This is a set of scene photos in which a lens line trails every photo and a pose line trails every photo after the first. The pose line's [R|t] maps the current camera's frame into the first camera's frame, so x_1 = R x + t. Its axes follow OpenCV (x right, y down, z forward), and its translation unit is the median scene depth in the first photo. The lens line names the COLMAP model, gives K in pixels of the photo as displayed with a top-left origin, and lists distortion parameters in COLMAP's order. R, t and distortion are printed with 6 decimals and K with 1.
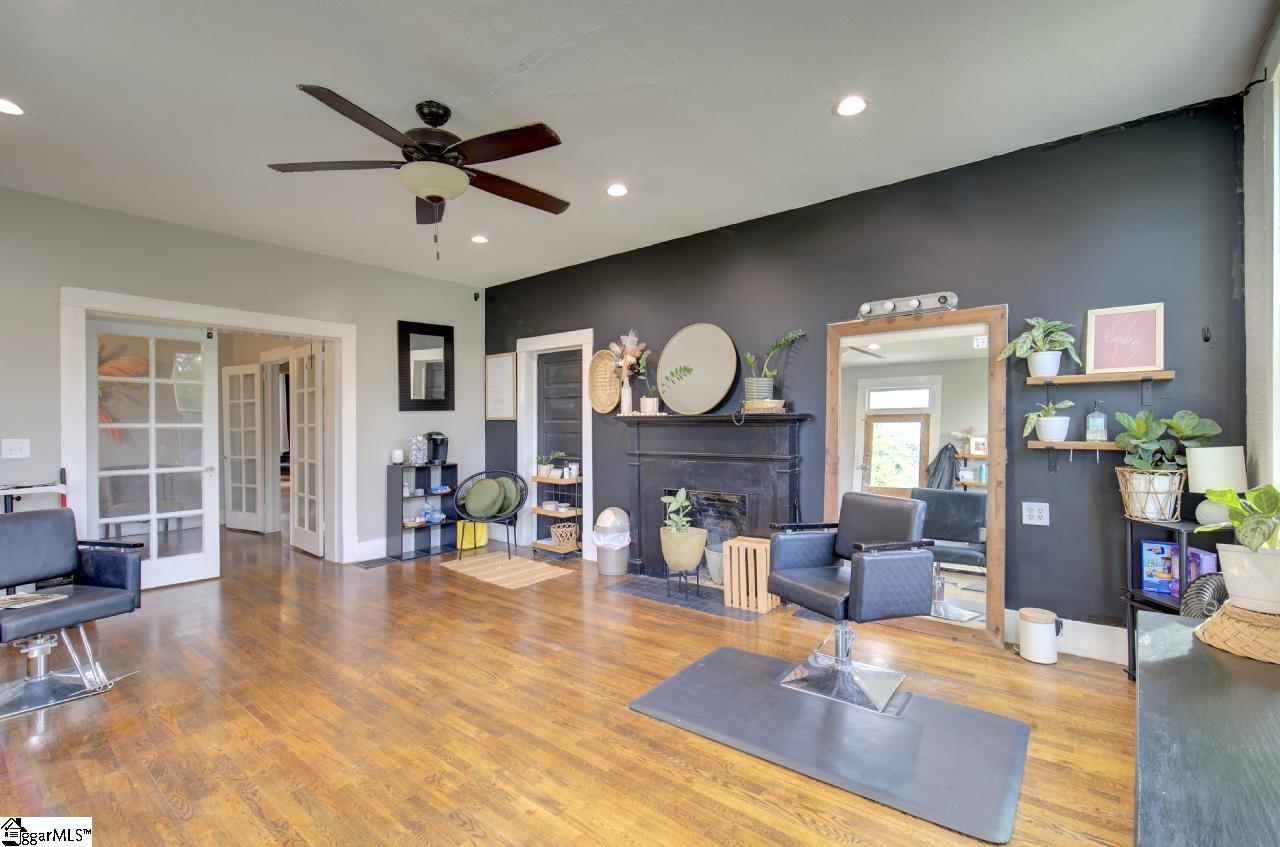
lens RADIAL K [[586.8, 0, 638.0], [0, 586.8, 418.7], [0, 0, 1]] dist [0.001123, 0.001170]
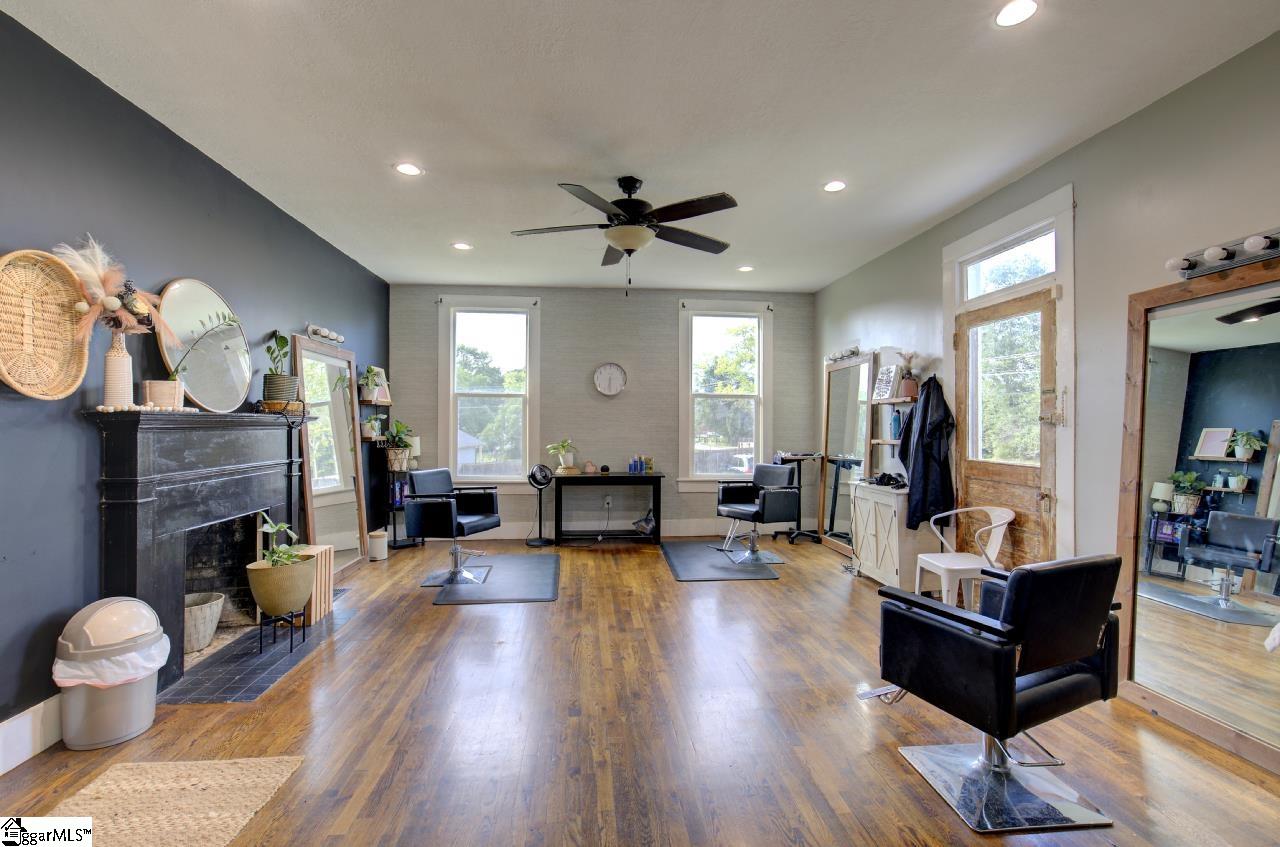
lens RADIAL K [[568.3, 0, 640.0], [0, 568.3, 423.5], [0, 0, 1]] dist [-0.000532, 0.000387]
pose [[-0.708100, 0.008640, 0.706060, -0.765007], [-0.001237, 0.999908, -0.013476, 0.013820], [-0.706111, -0.010416, -0.708024, 1.154709]]
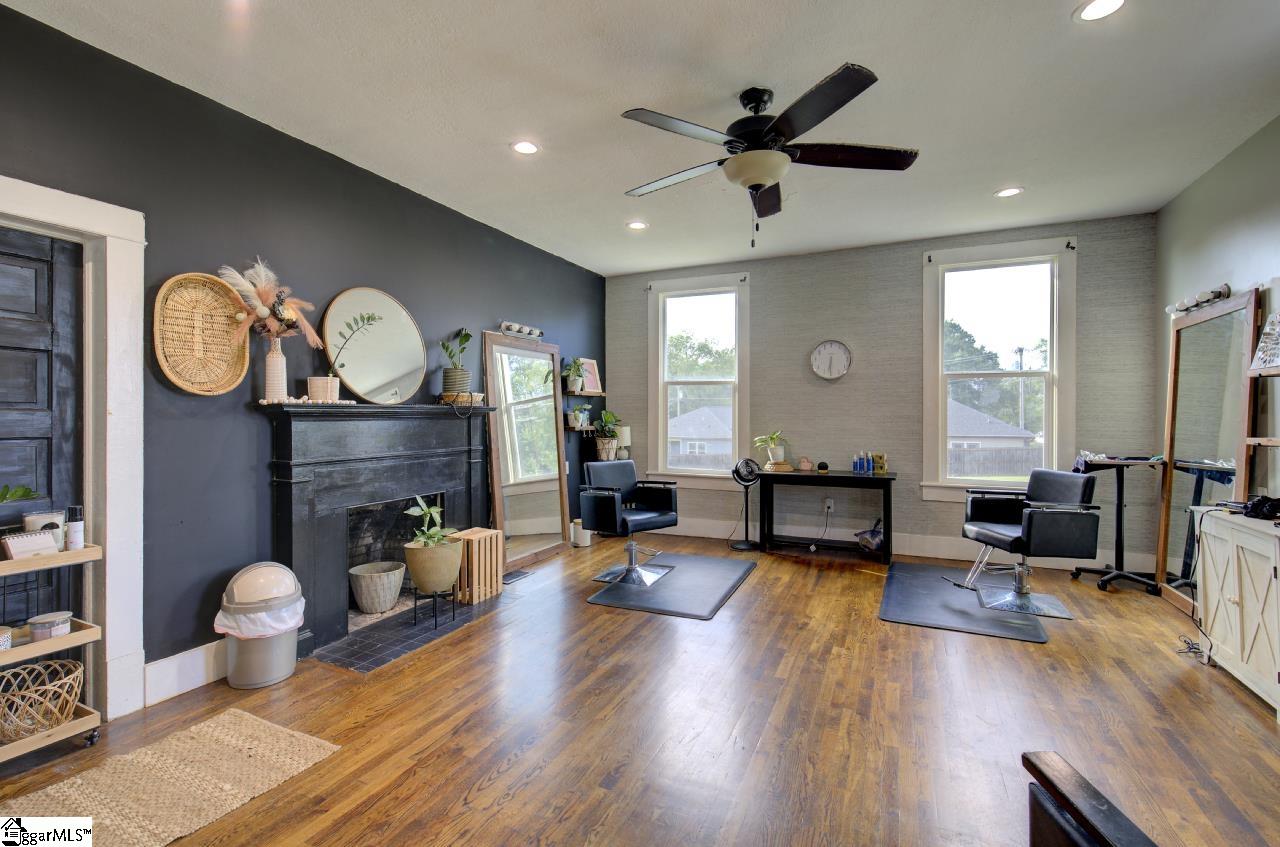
lens RADIAL K [[566.5, 0, 642.0], [0, 566.5, 418.4], [0, 0, 1]] dist [0.000504, 0.000992]
pose [[-0.260265, 0.001879, 0.965535, -0.750671], [-0.003545, 0.999990, -0.002902, 0.012079], [-0.965531, -0.004179, -0.260255, 0.888766]]
